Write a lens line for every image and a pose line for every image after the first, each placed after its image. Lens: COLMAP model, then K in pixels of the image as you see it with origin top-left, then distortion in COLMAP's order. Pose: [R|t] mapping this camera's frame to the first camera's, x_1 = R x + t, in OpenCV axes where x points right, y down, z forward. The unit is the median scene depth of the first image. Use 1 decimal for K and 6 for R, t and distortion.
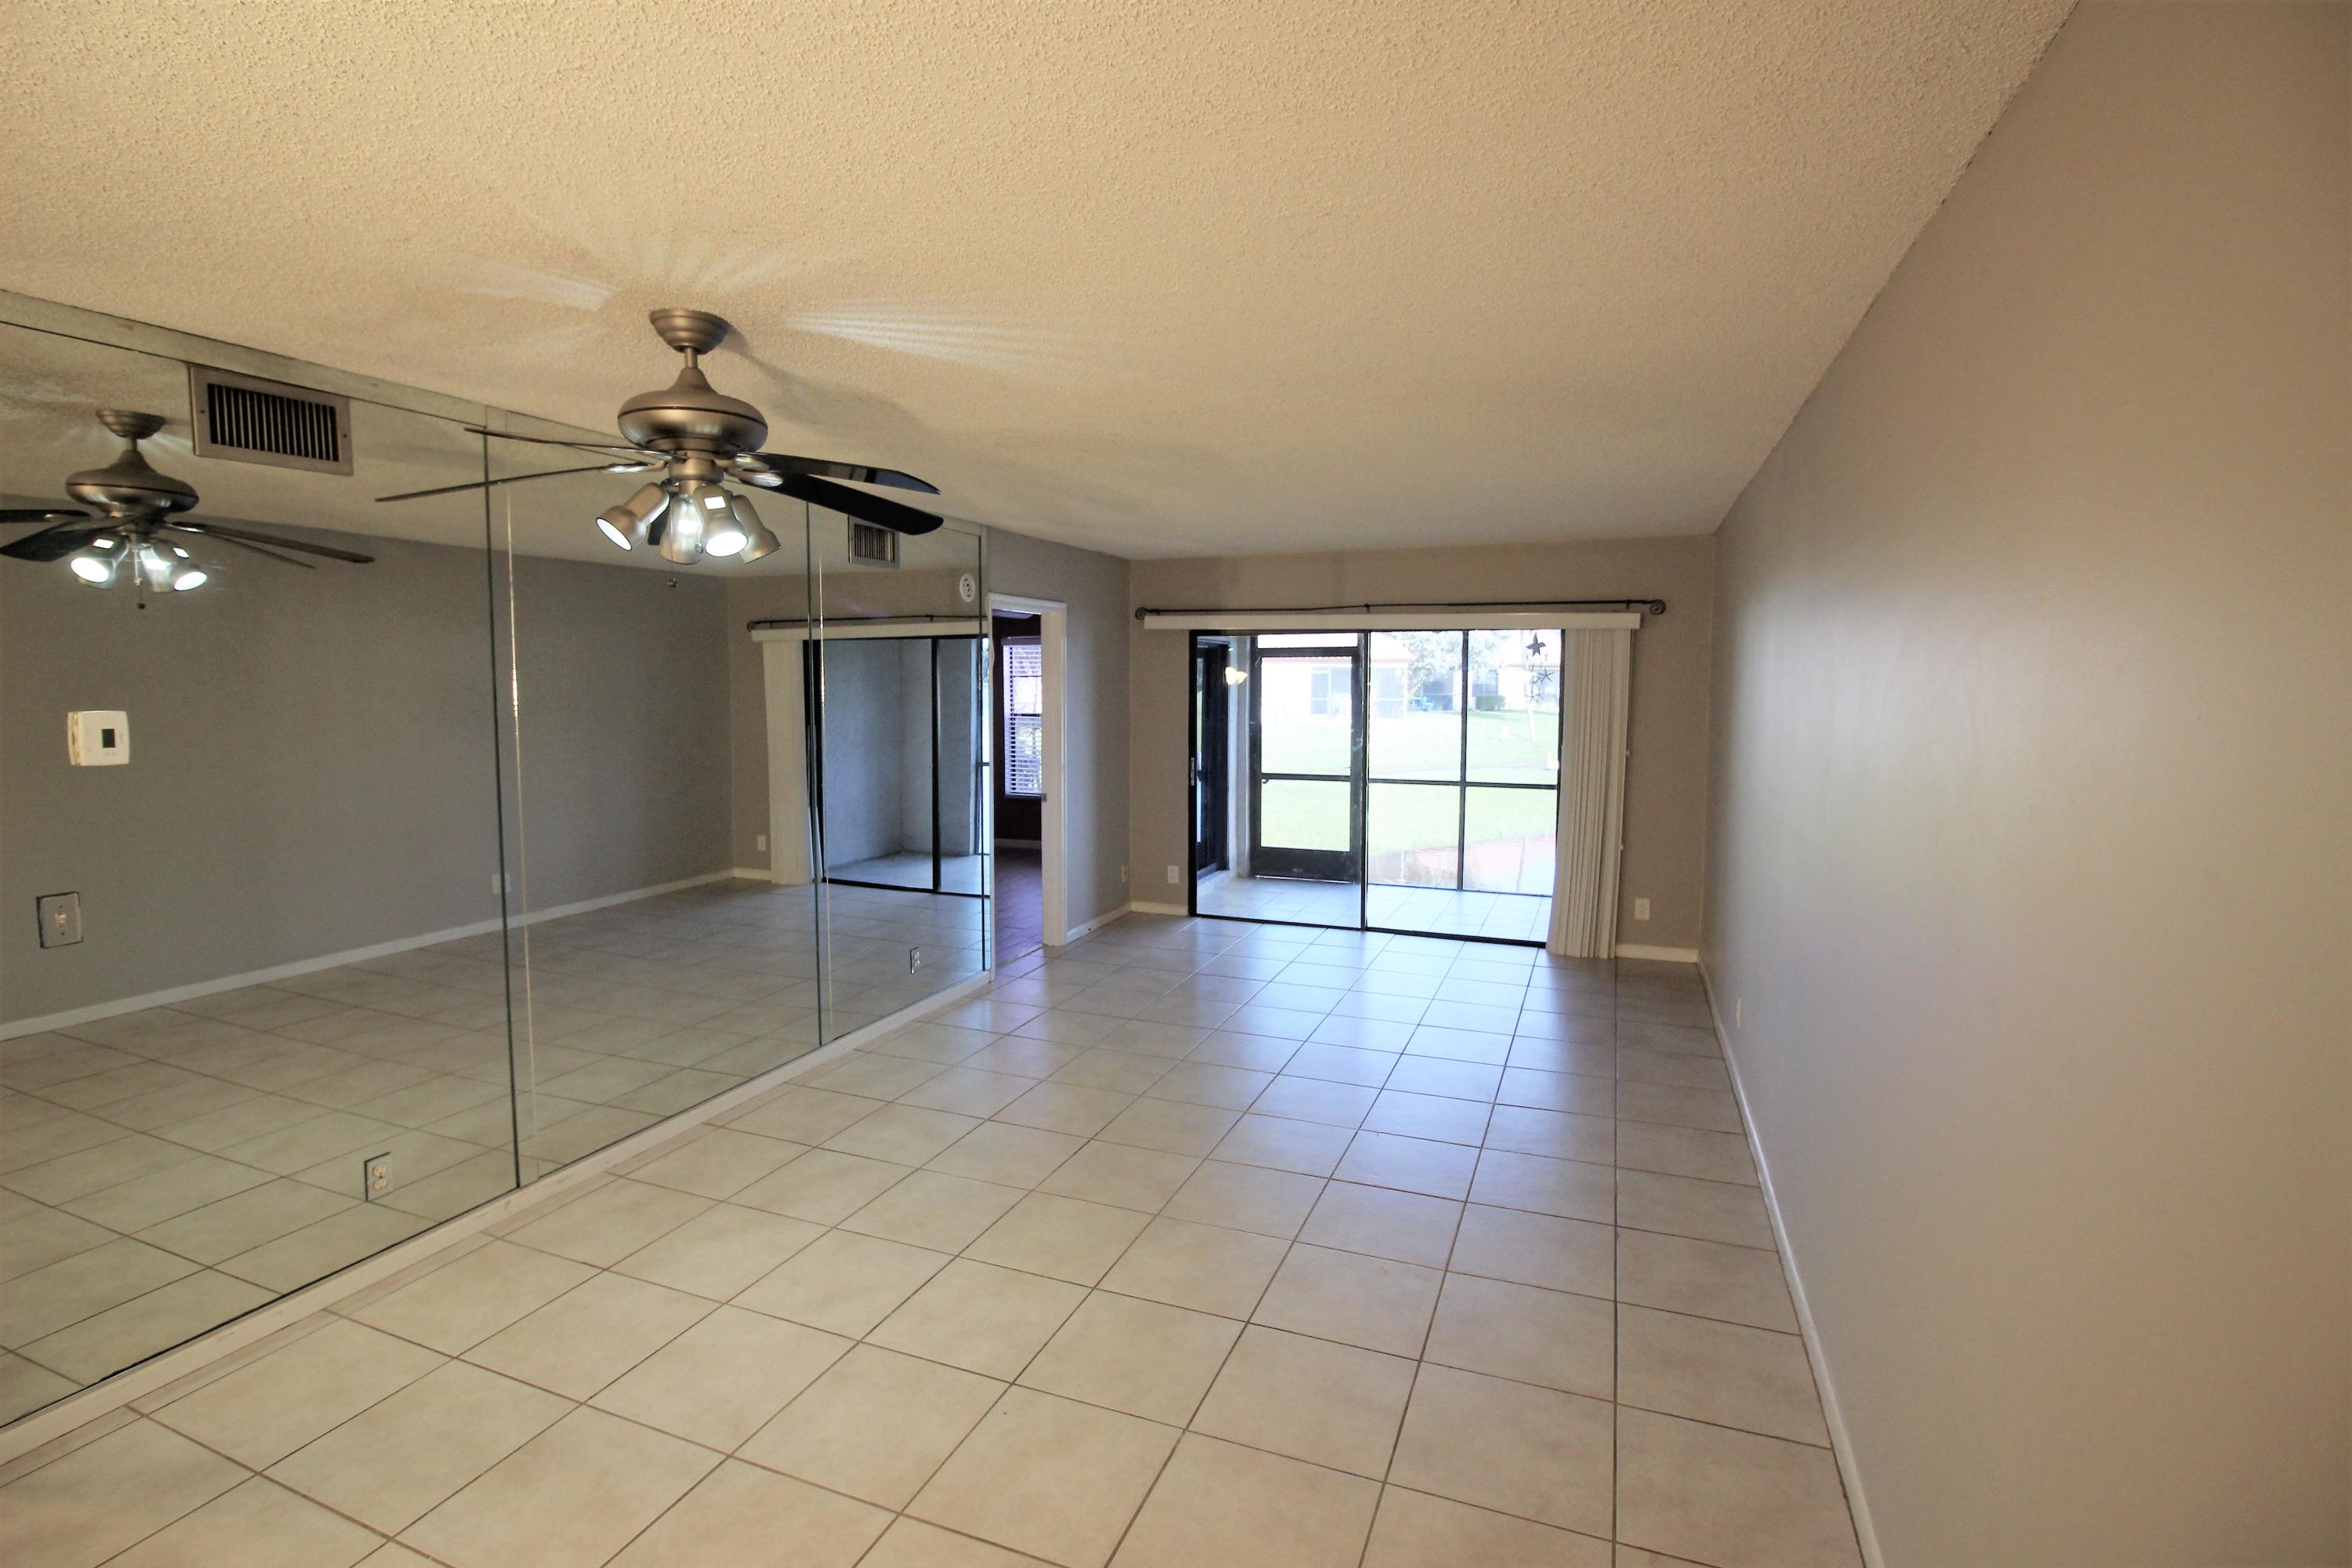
lens RADIAL K [[1129.6, 0, 1188.5], [0, 1129.6, 766.6], [0, 0, 1]] dist [0.013028, -0.018578]
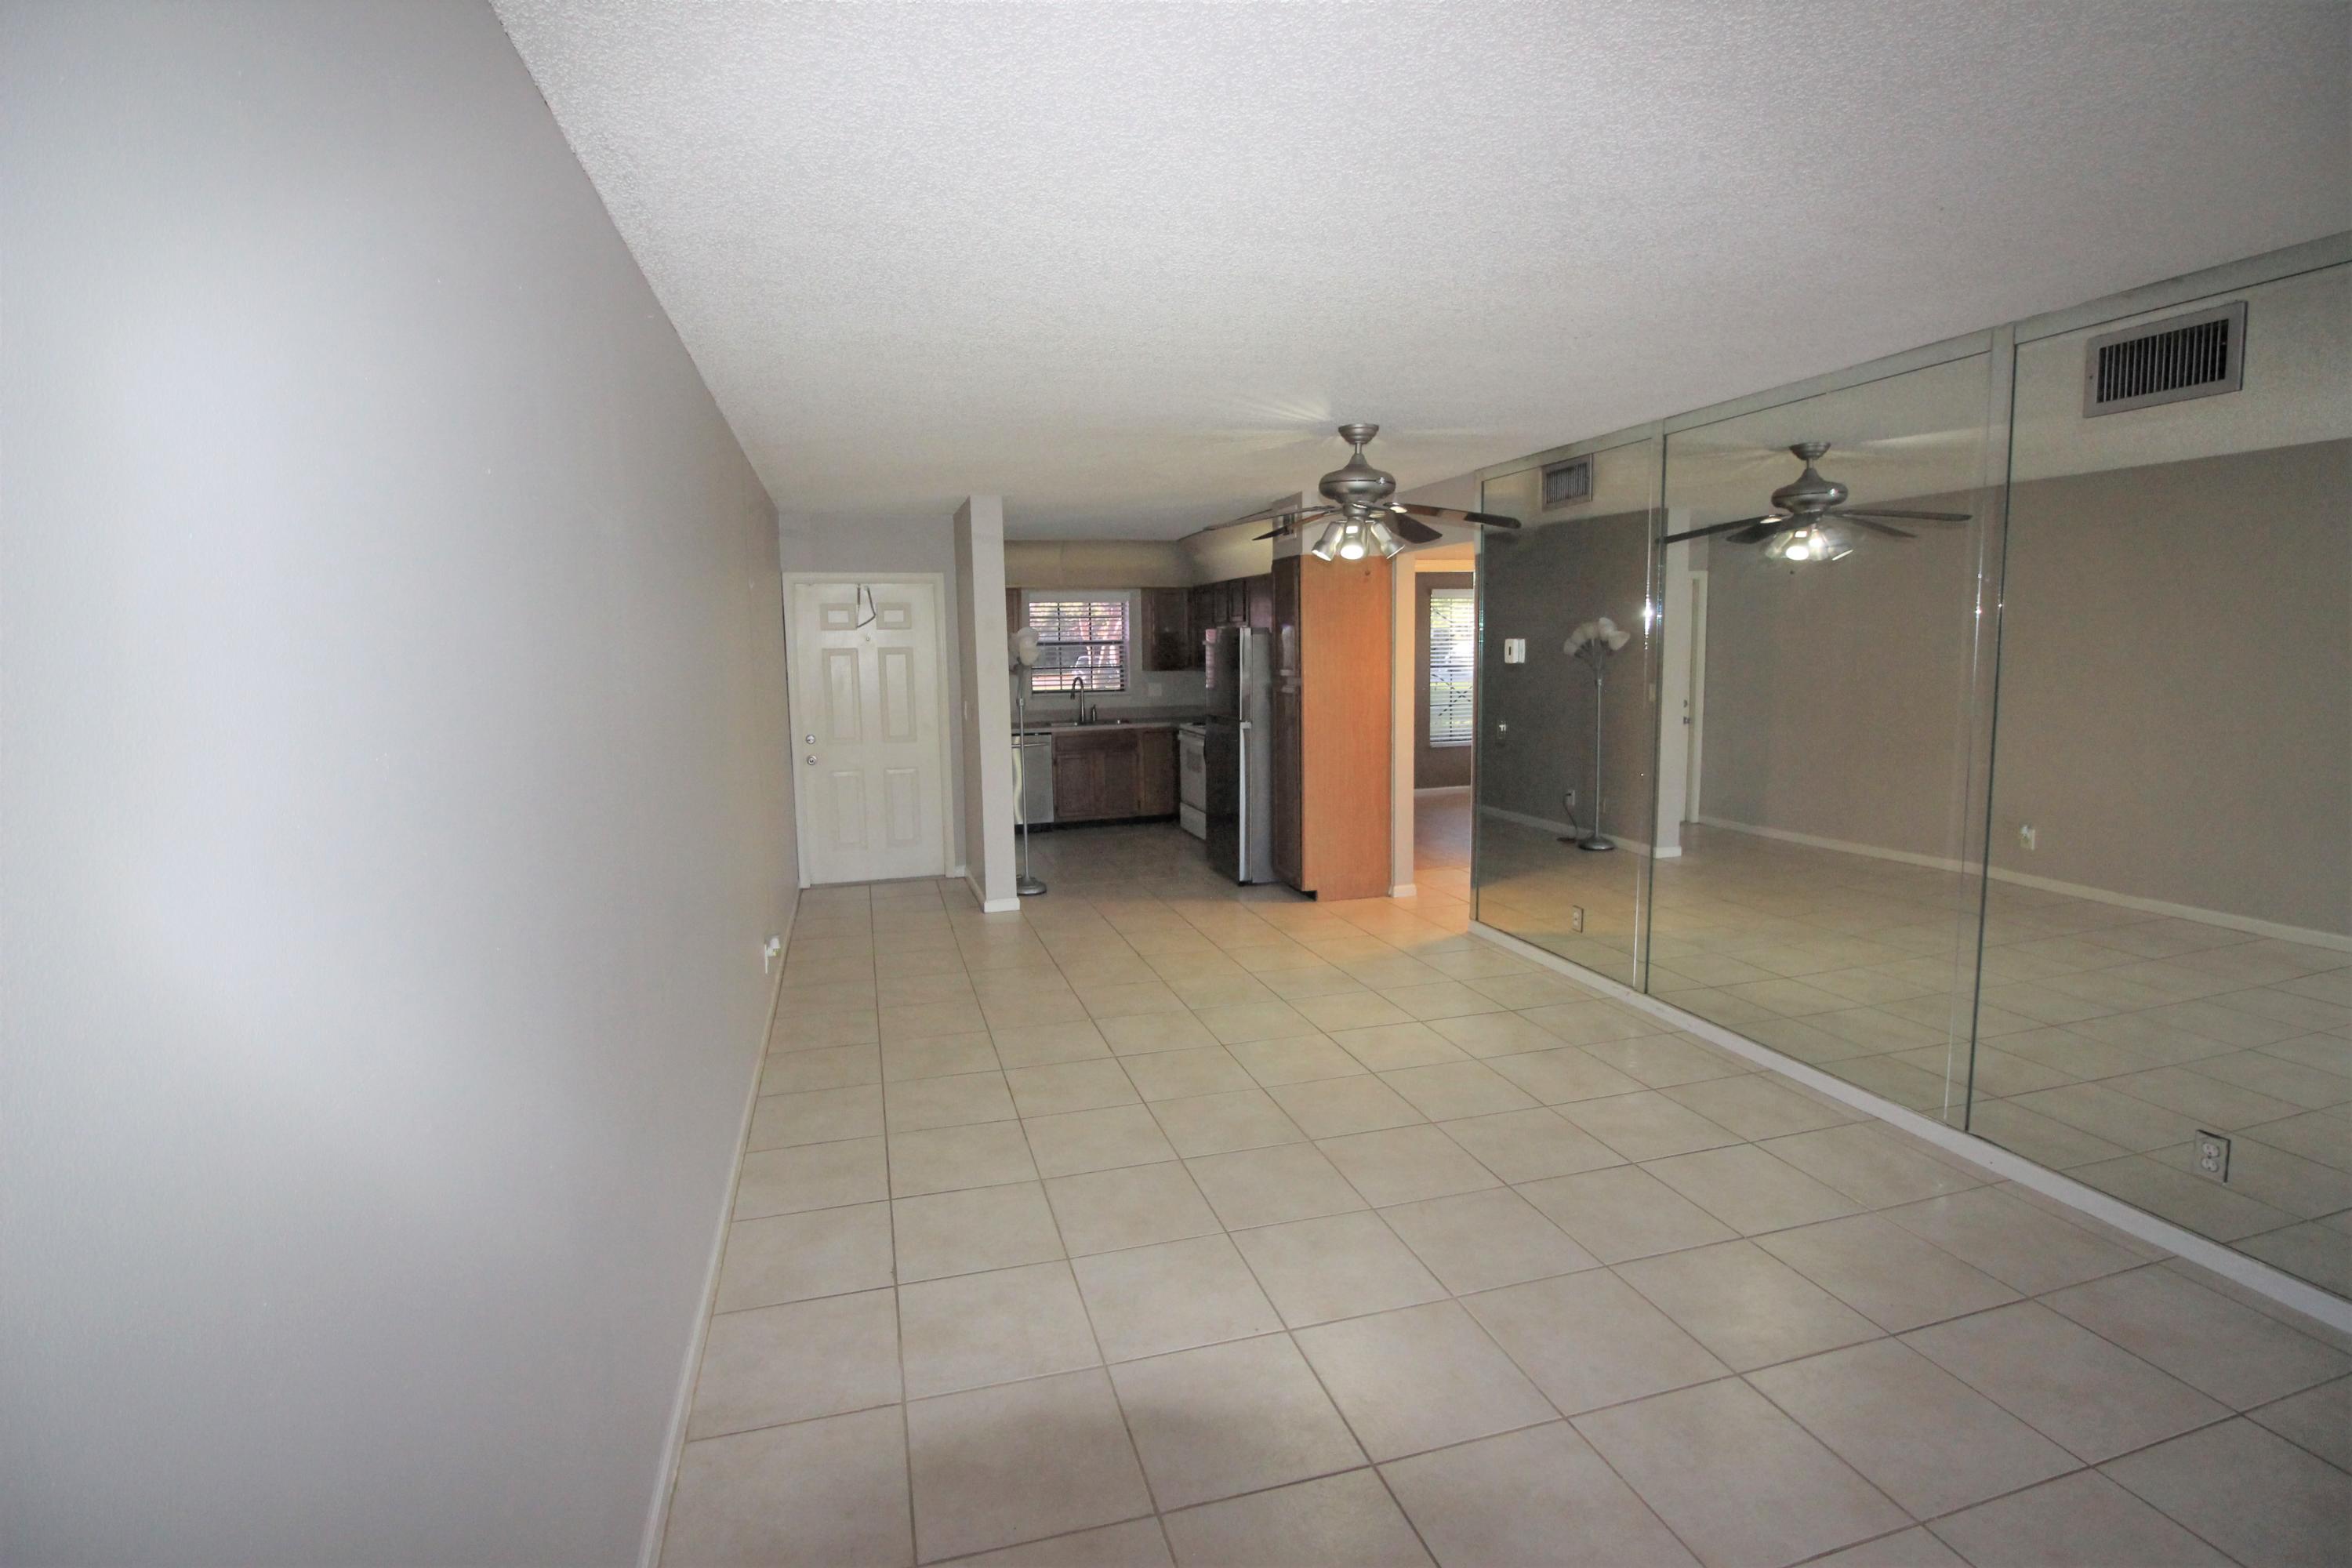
lens RADIAL K [[1129.6, 0, 1188.5], [0, 1129.6, 766.6], [0, 0, 1]] dist [0.013028, -0.018578]
pose [[-0.789310, 0.082850, -0.608380, 0.634674], [-0.035966, 0.982914, 0.180517, -0.122070], [0.612941, 0.164365, -0.772844, 1.600534]]
